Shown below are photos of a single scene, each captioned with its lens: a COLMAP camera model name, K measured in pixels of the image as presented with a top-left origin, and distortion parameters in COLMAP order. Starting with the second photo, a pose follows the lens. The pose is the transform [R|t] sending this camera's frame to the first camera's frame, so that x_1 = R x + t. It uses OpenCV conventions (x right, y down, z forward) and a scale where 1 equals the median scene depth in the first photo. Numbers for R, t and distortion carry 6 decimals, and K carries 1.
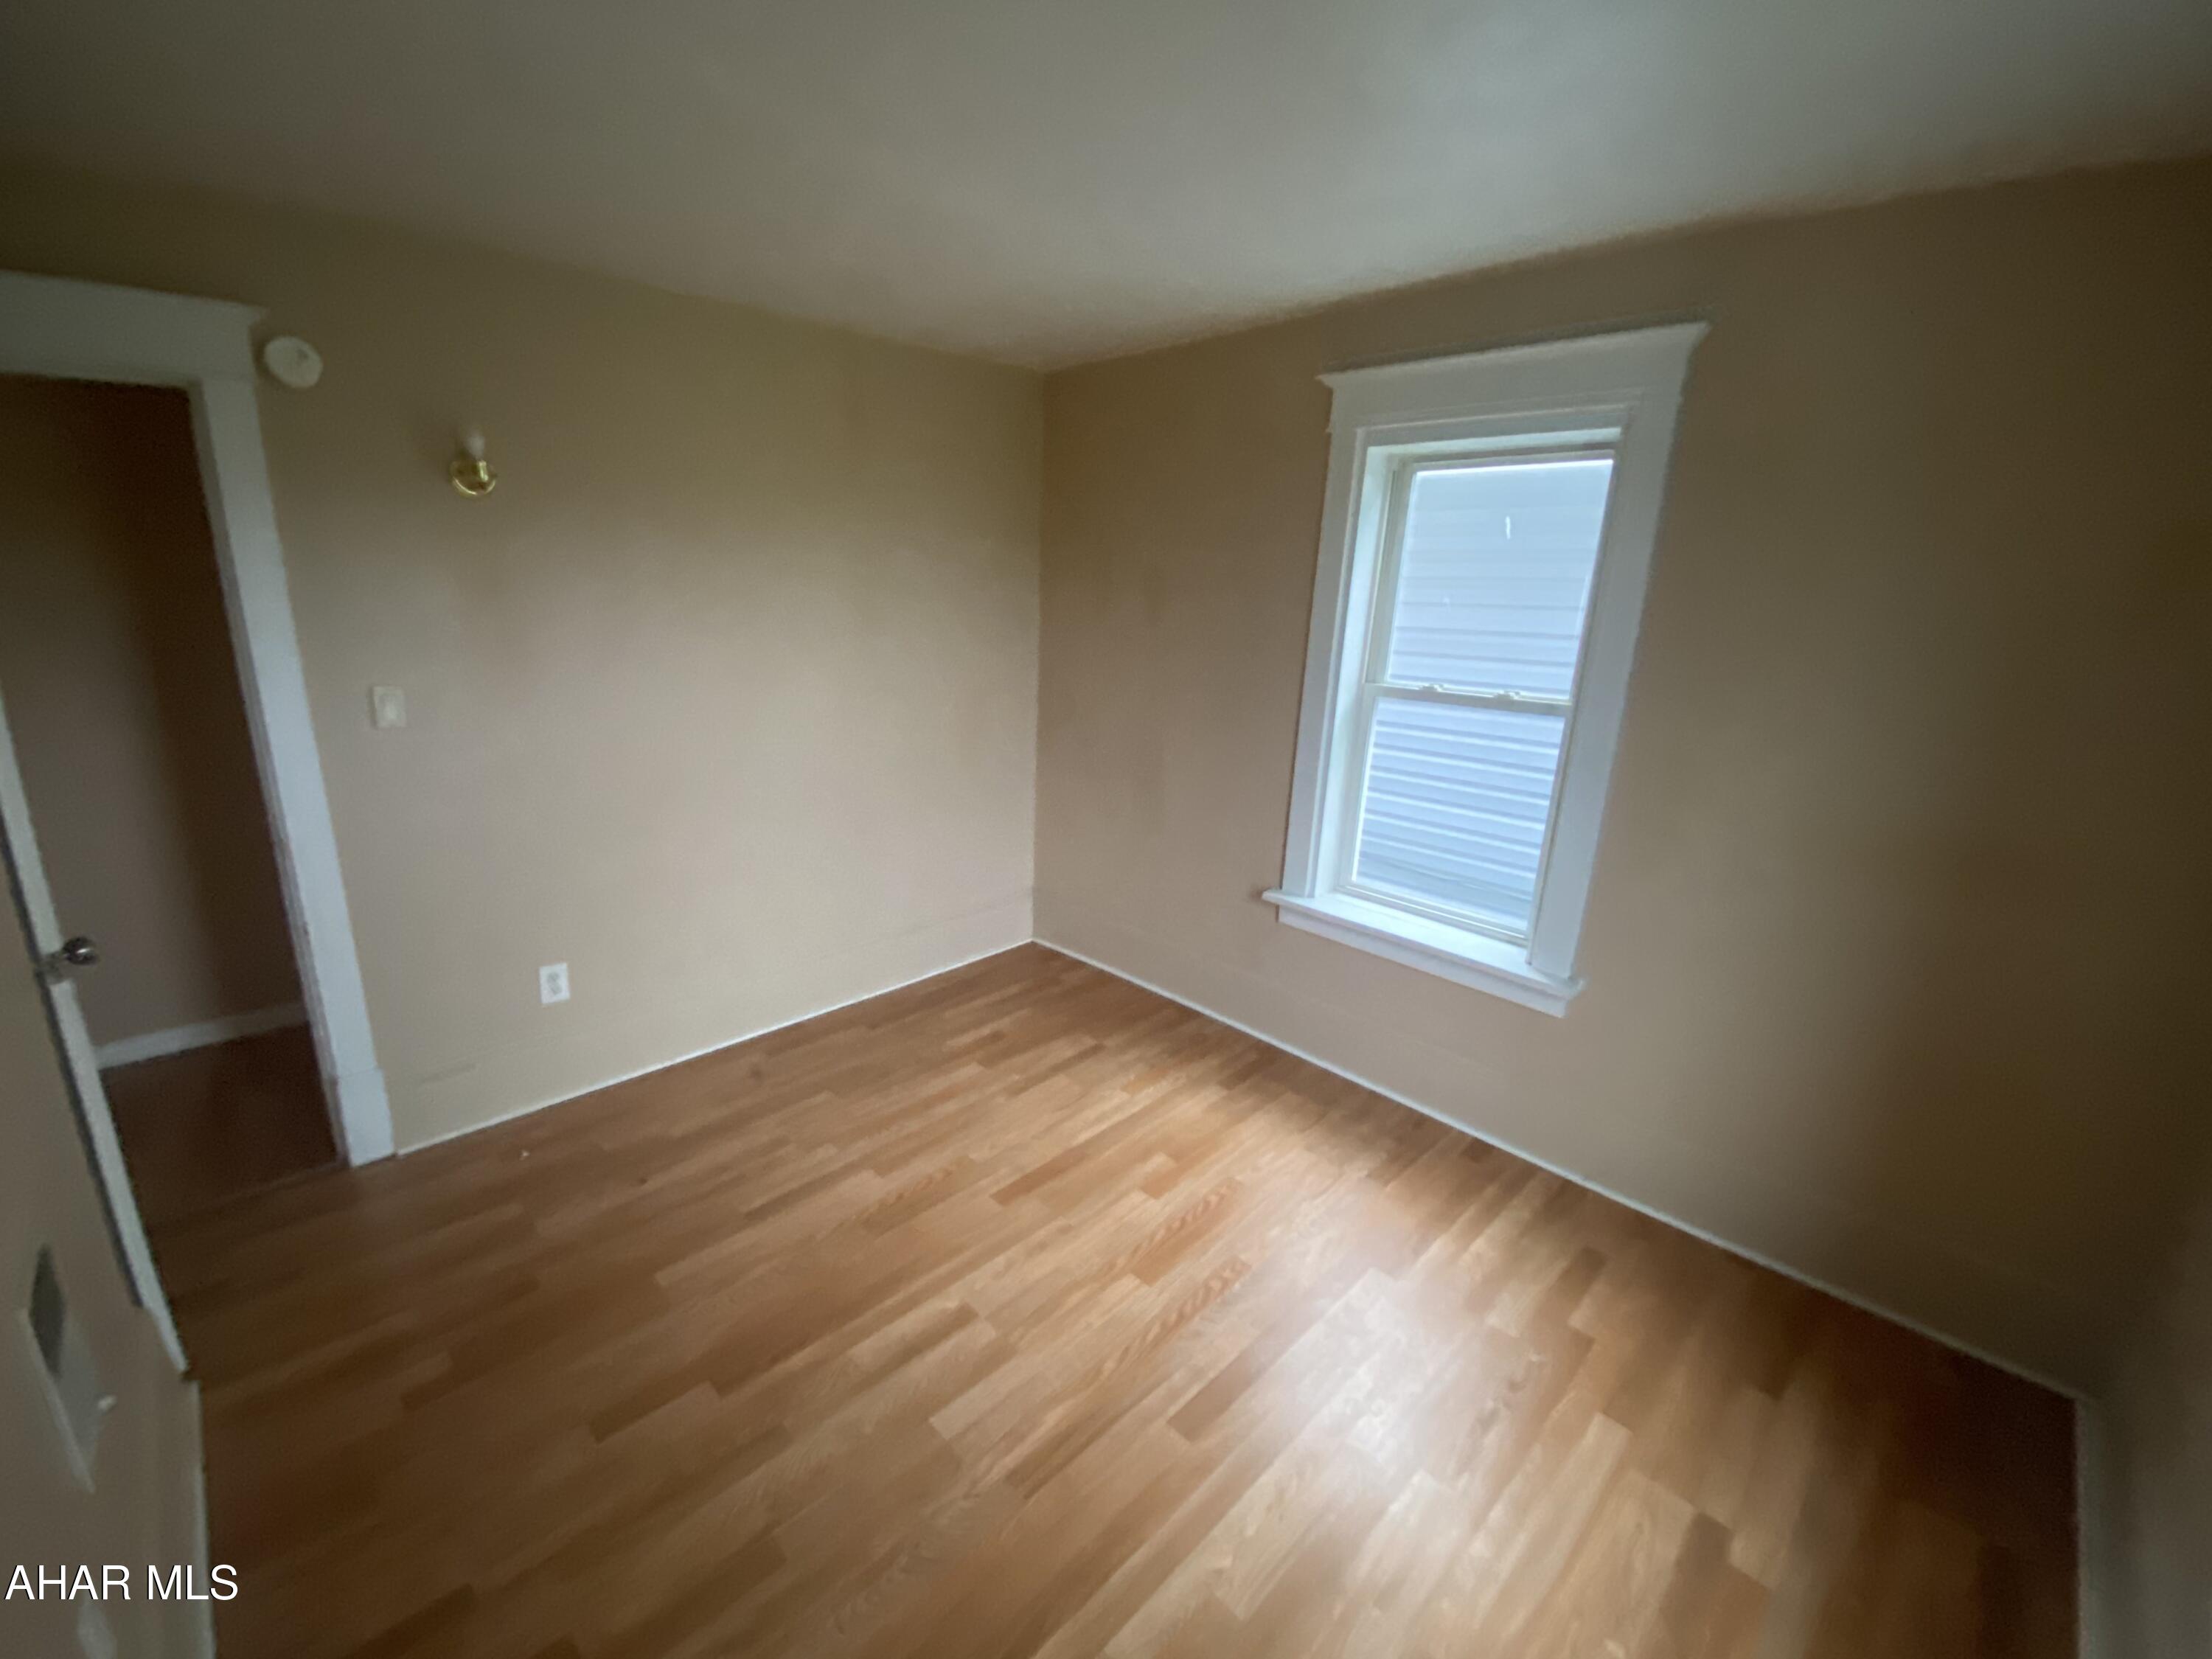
lens RADIAL K [[896.0, 0, 1106.0], [0, 896.0, 829.5], [0, 0, 1]] dist [0.035585, -0.027803]
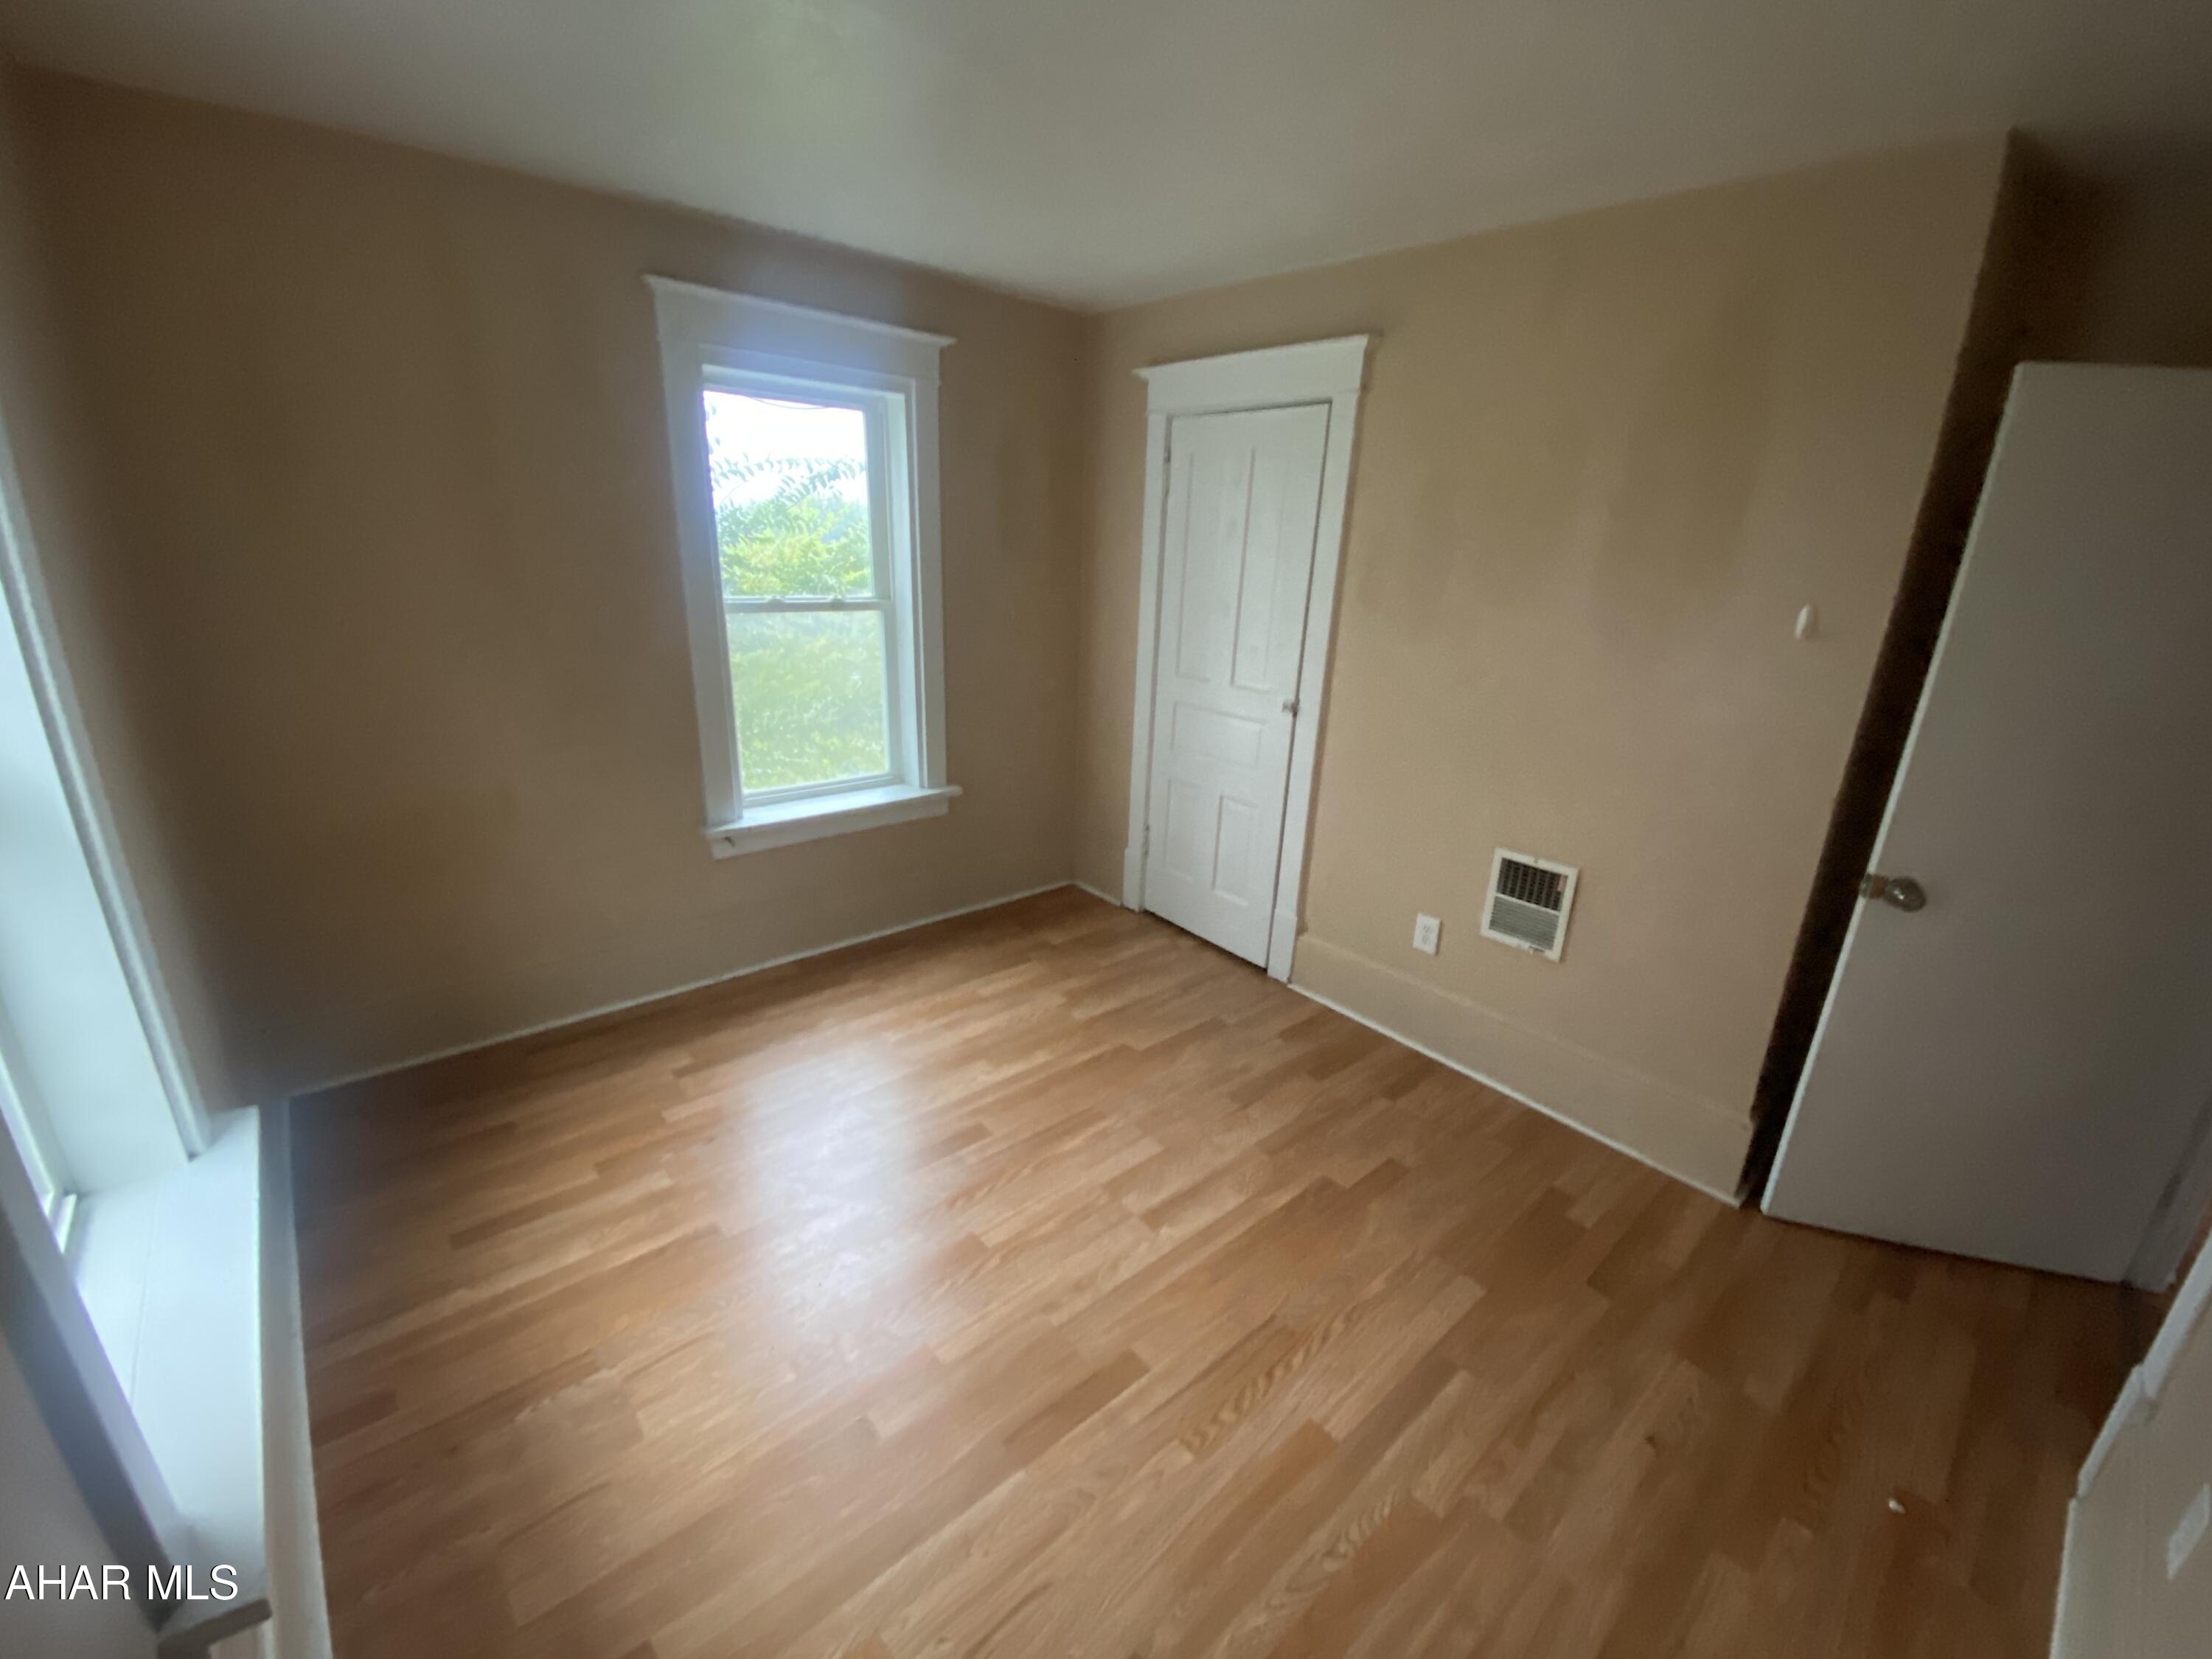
lens RADIAL K [[896.0, 0, 1106.0], [0, 896.0, 829.5], [0, 0, 1]] dist [0.035585, -0.027803]
pose [[-0.995917, -0.082988, 0.035539, -0.096771], [-0.051009, 0.842085, 0.536928, -0.405259], [-0.074485, 0.532922, -0.842879, 1.587254]]
